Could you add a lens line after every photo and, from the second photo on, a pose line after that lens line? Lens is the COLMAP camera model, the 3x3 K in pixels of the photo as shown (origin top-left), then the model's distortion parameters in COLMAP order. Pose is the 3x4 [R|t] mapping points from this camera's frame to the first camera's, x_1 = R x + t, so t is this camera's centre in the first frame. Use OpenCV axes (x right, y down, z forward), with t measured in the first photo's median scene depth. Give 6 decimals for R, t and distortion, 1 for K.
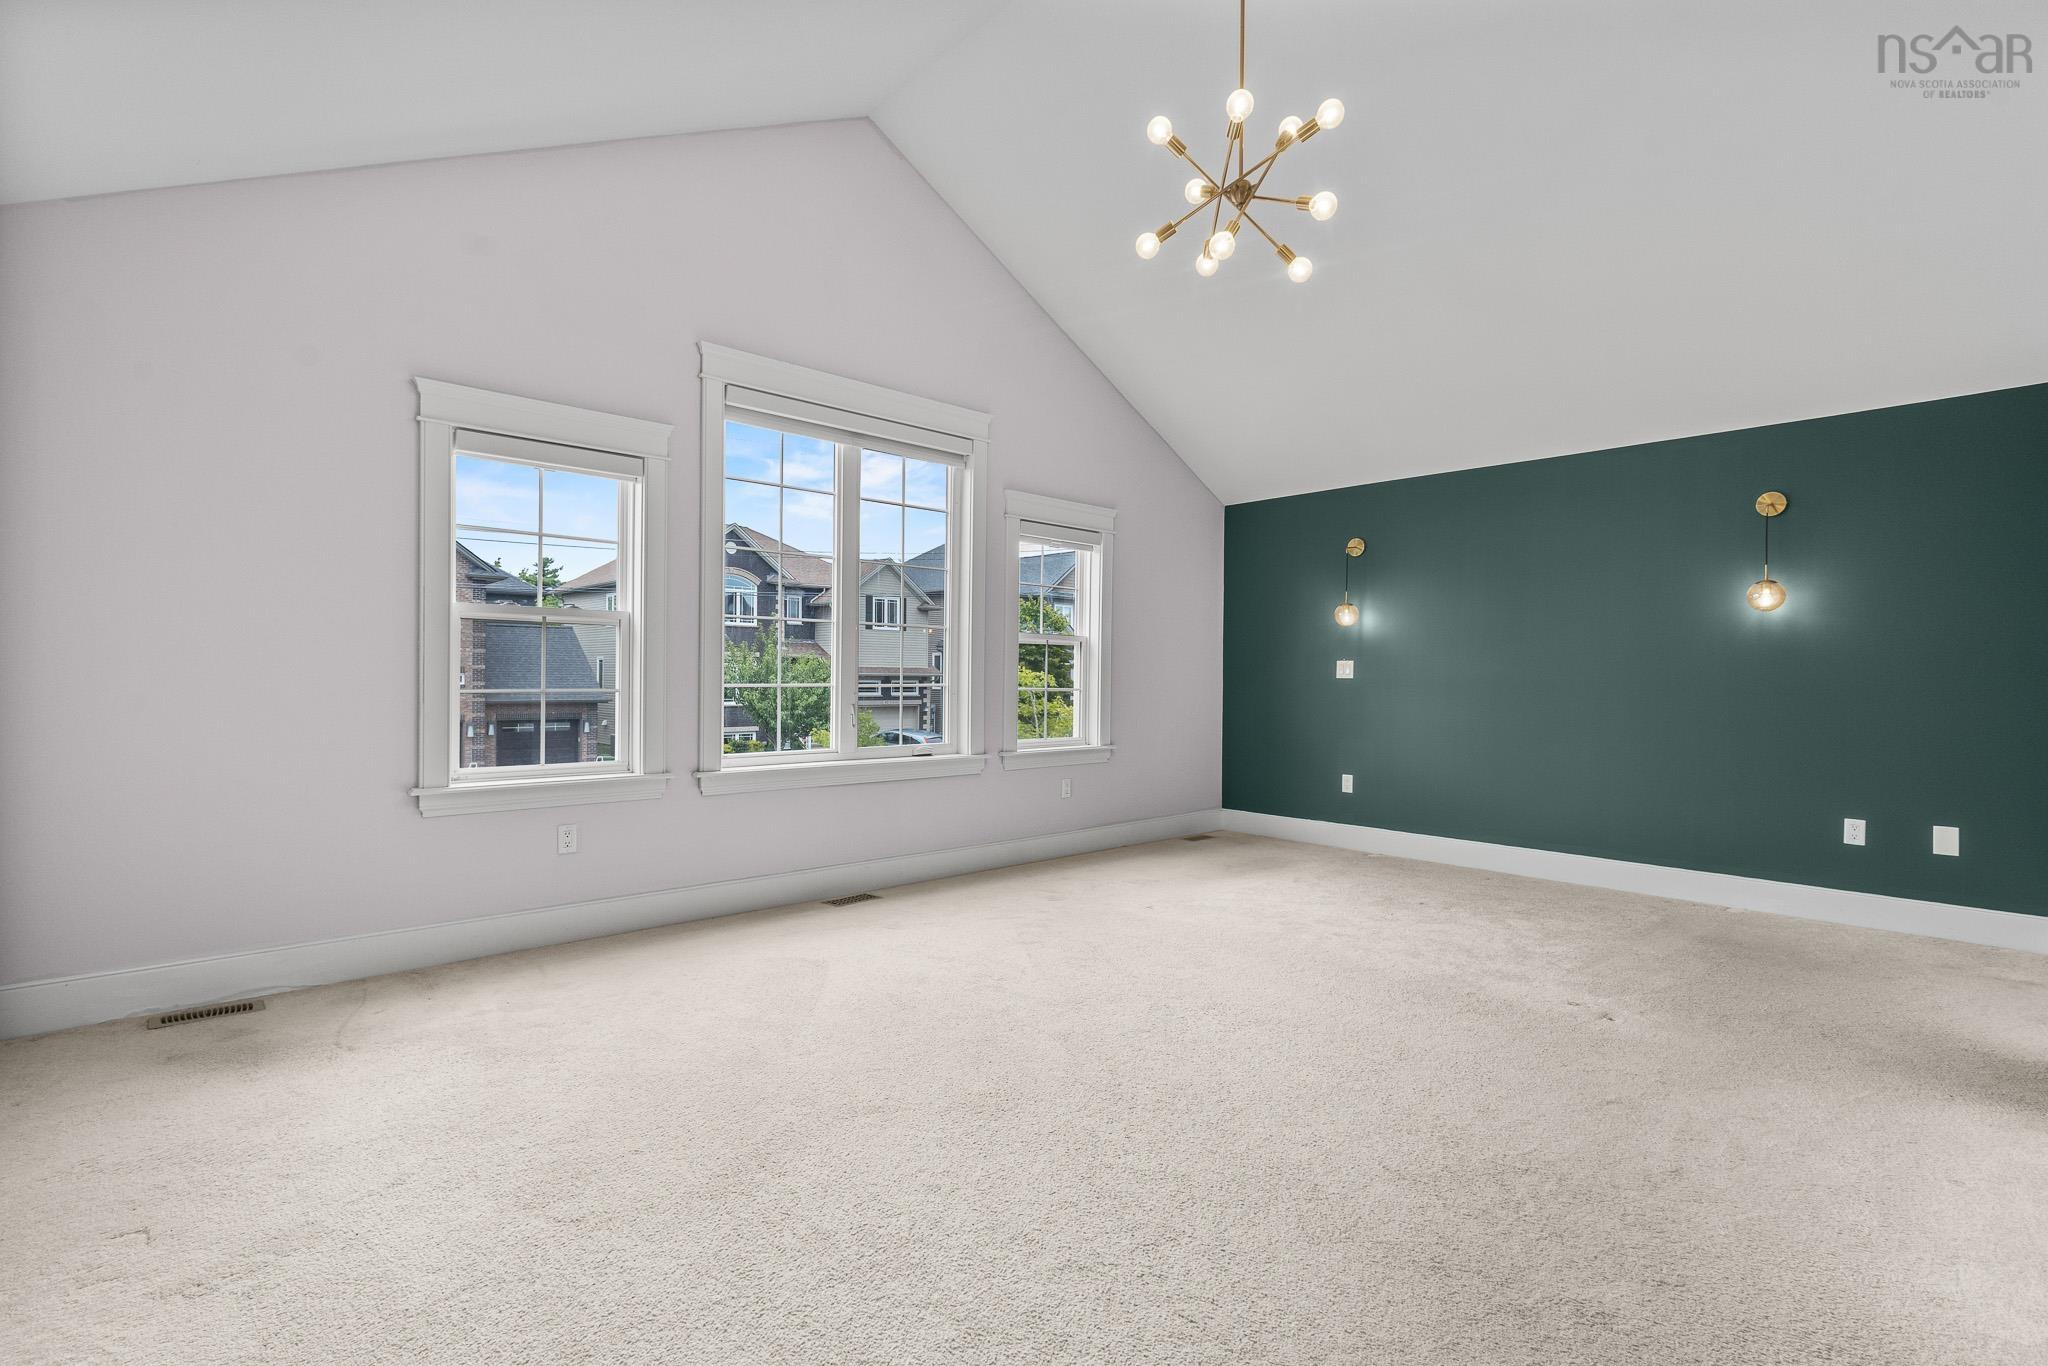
lens RADIAL K [[933.6, 0, 1021.3], [0, 933.6, 680.9], [0, 0, 1]] dist [0.005923, 0.001224]
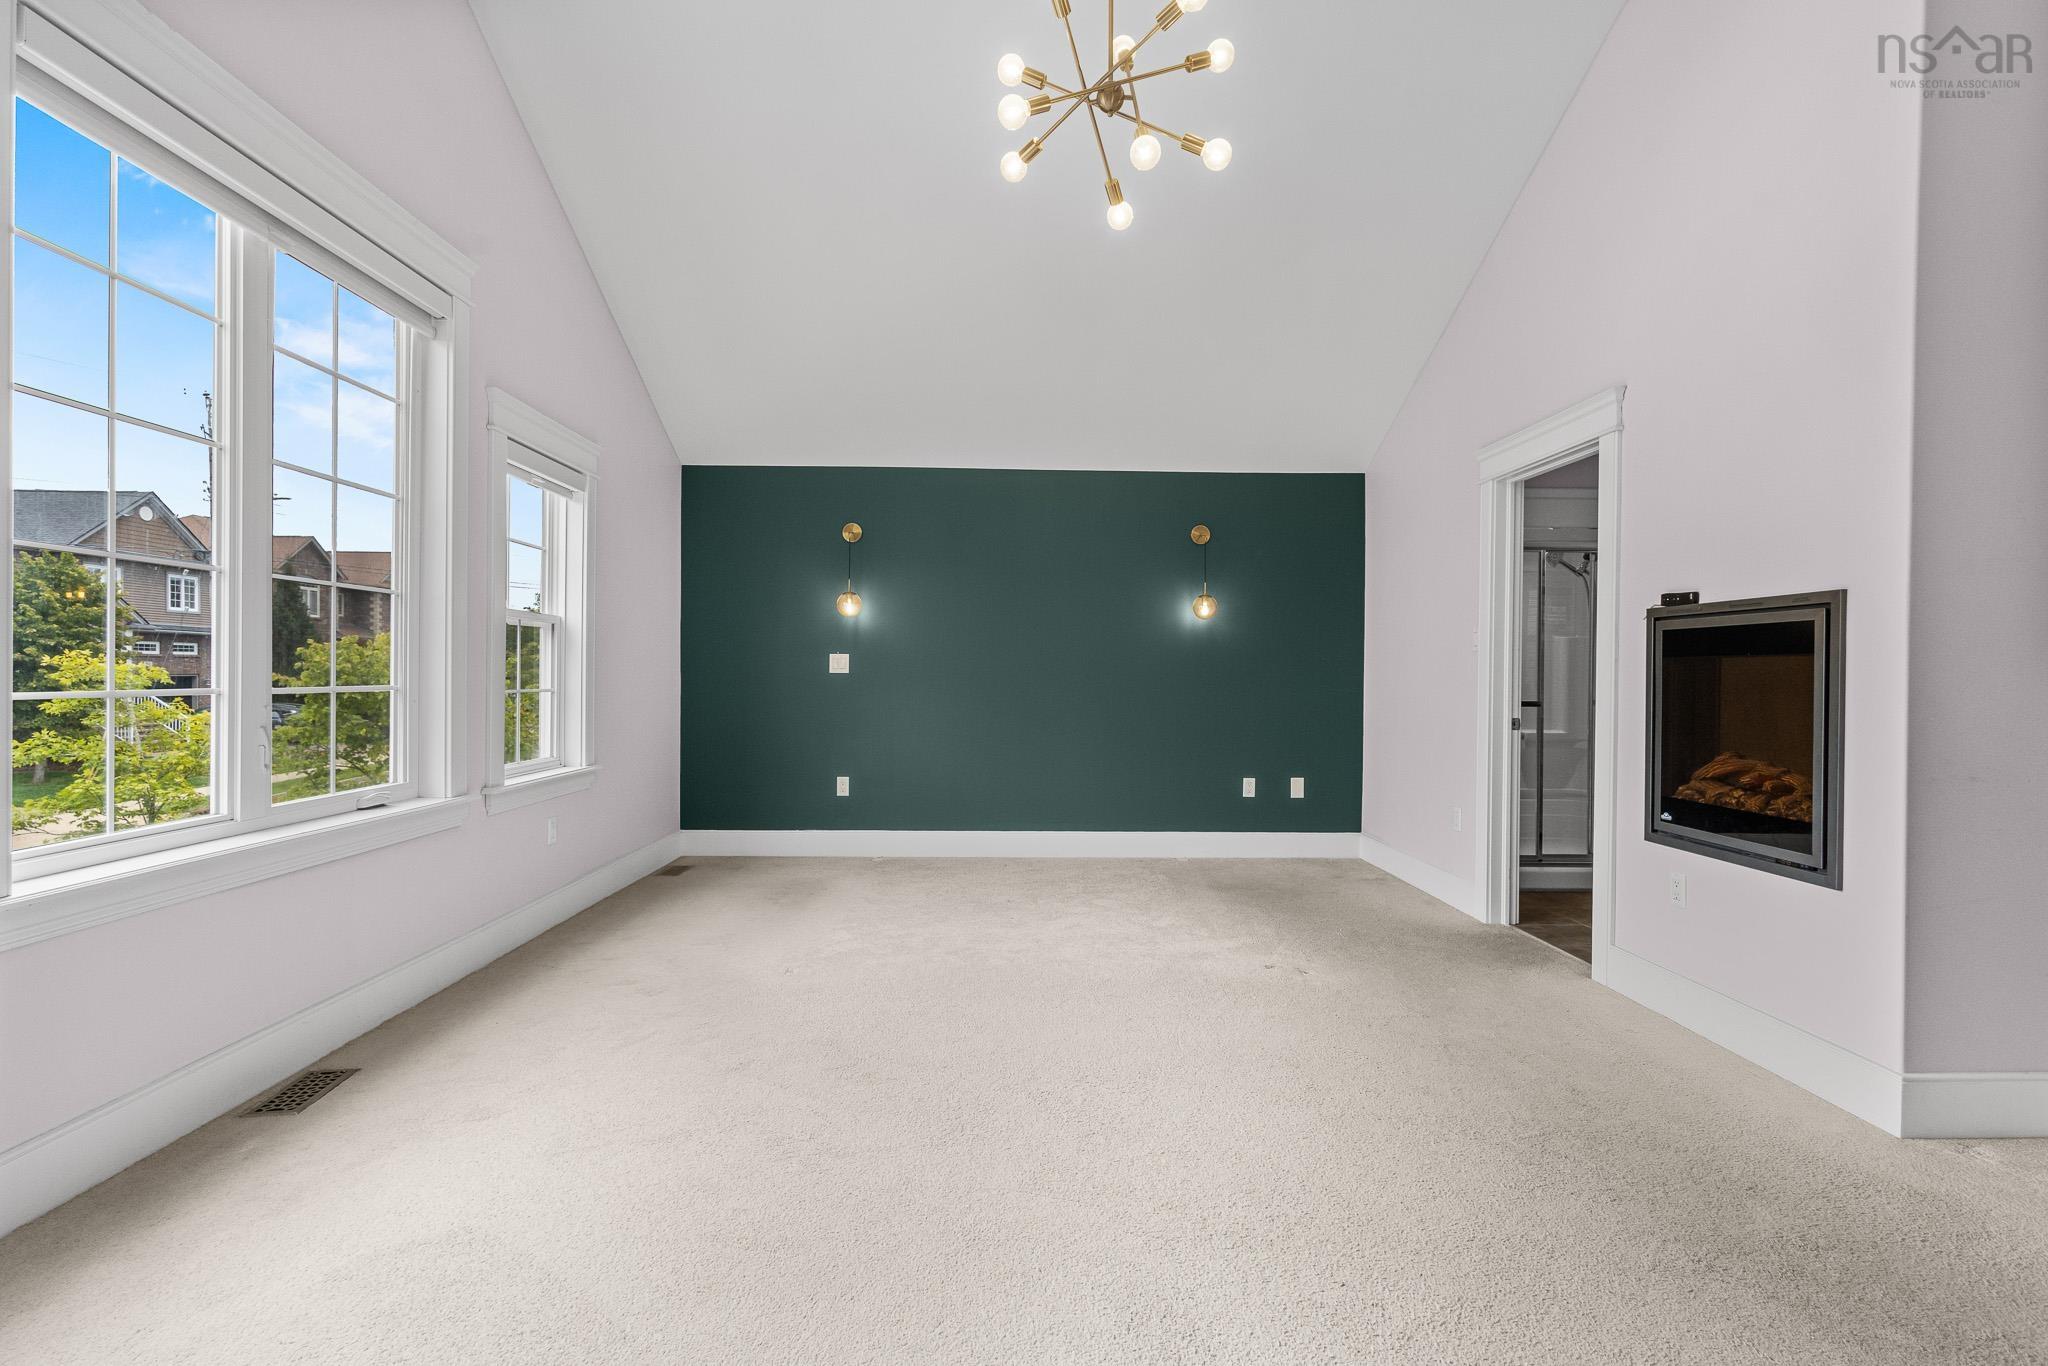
lens RADIAL K [[933.6, 0, 1022.1], [0, 933.6, 678.5], [0, 0, 1]] dist [0.005923, 0.001224]
pose [[0.668811, -0.007721, 0.743393, -0.230590], [0.003805, 0.999969, 0.006962, -0.003300], [-0.743423, -0.001828, 0.668819, 0.256287]]
